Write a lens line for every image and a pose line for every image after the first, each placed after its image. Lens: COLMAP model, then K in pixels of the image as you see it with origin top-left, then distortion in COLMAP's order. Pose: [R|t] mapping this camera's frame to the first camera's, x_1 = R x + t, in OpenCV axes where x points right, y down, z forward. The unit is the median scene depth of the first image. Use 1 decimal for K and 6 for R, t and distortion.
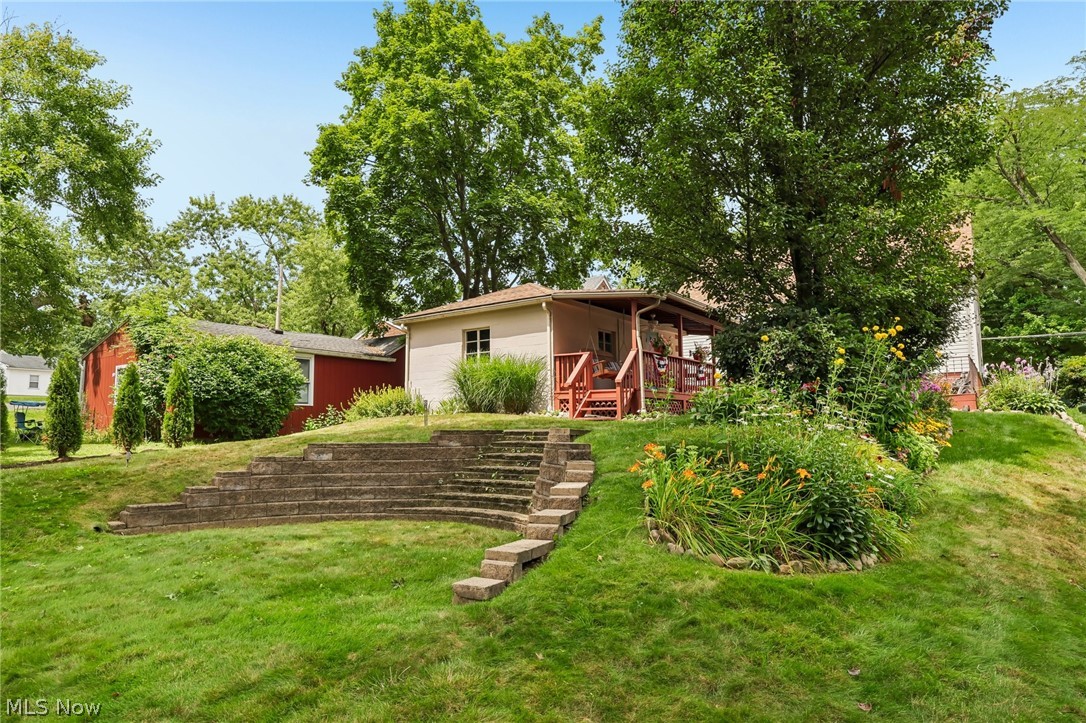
lens RADIAL K [[652.9, 0, 553.2], [0, 652.9, 352.0], [0, 0, 1]] dist [-0.001527, 0.000235]
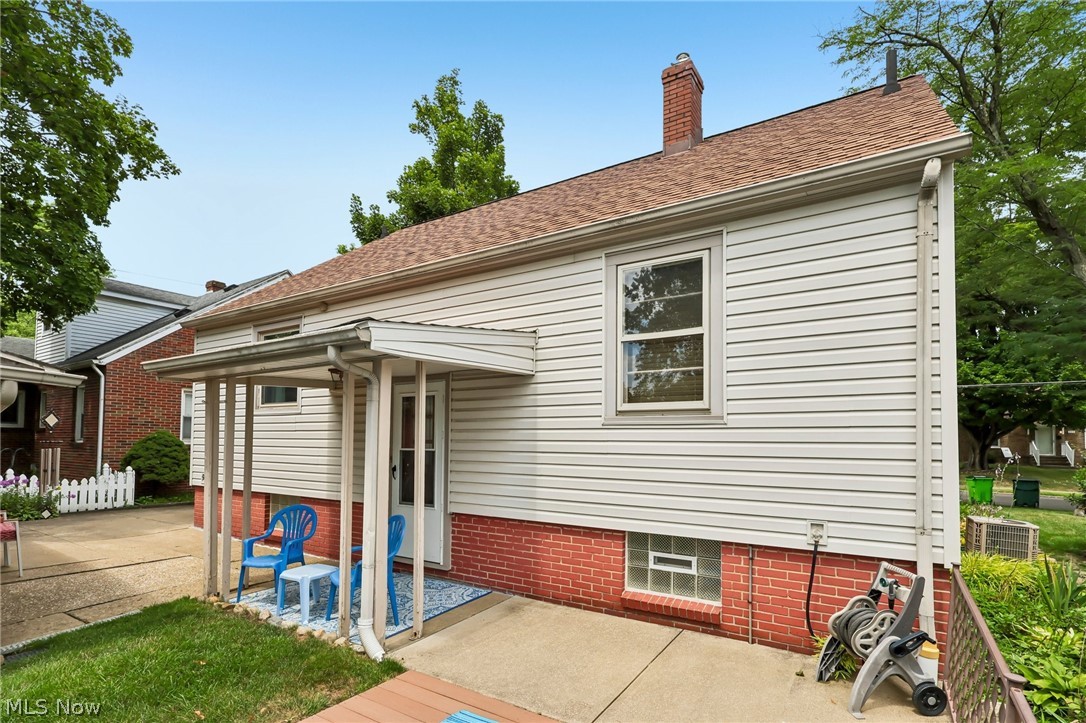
lens RADIAL K [[515.8, 0, 550.4], [0, 515.8, 435.5], [0, 0, 1]] dist [0.002576, -0.001268]
pose [[0.998701, 0.021616, 0.046137, 0.618118], [-0.025940, 0.995112, 0.095288, -0.034331], [-0.043852, -0.096361, 0.994380, 1.026627]]
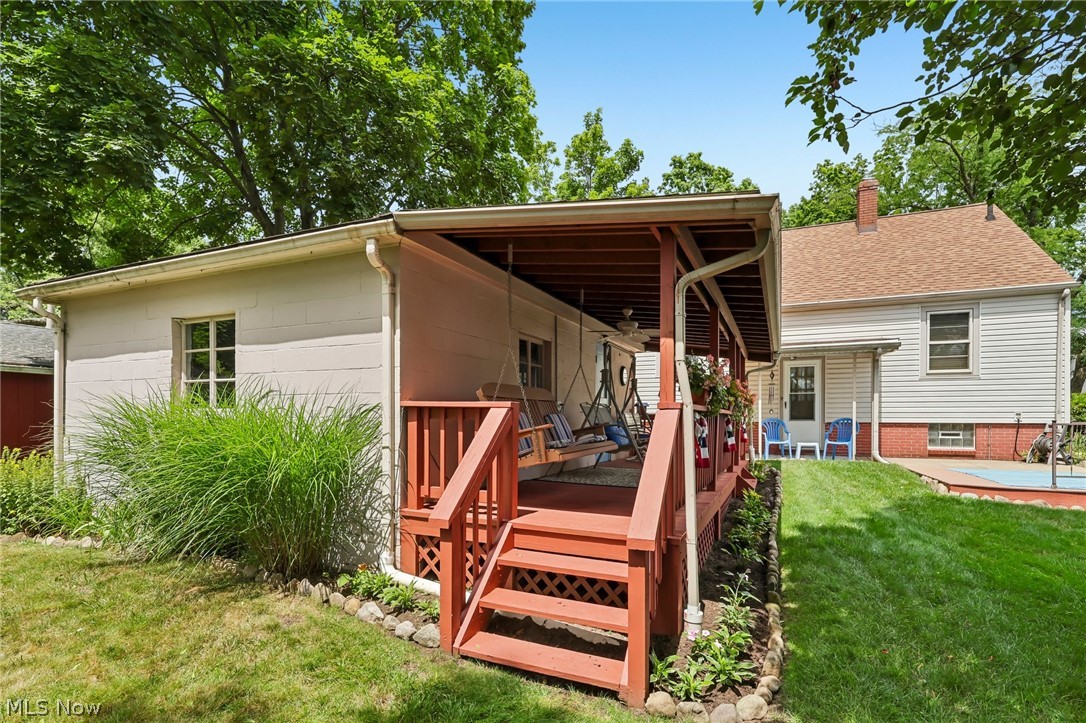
lens RADIAL K [[515.8, 0, 563.9], [0, 515.8, 428.4], [0, 0, 1]] dist [0.002576, -0.001268]
pose [[0.975584, 0.008066, 0.219479, 0.025040], [-0.038378, 0.990212, 0.134195, -0.022100], [-0.216248, -0.139342, 0.966344, 0.730590]]
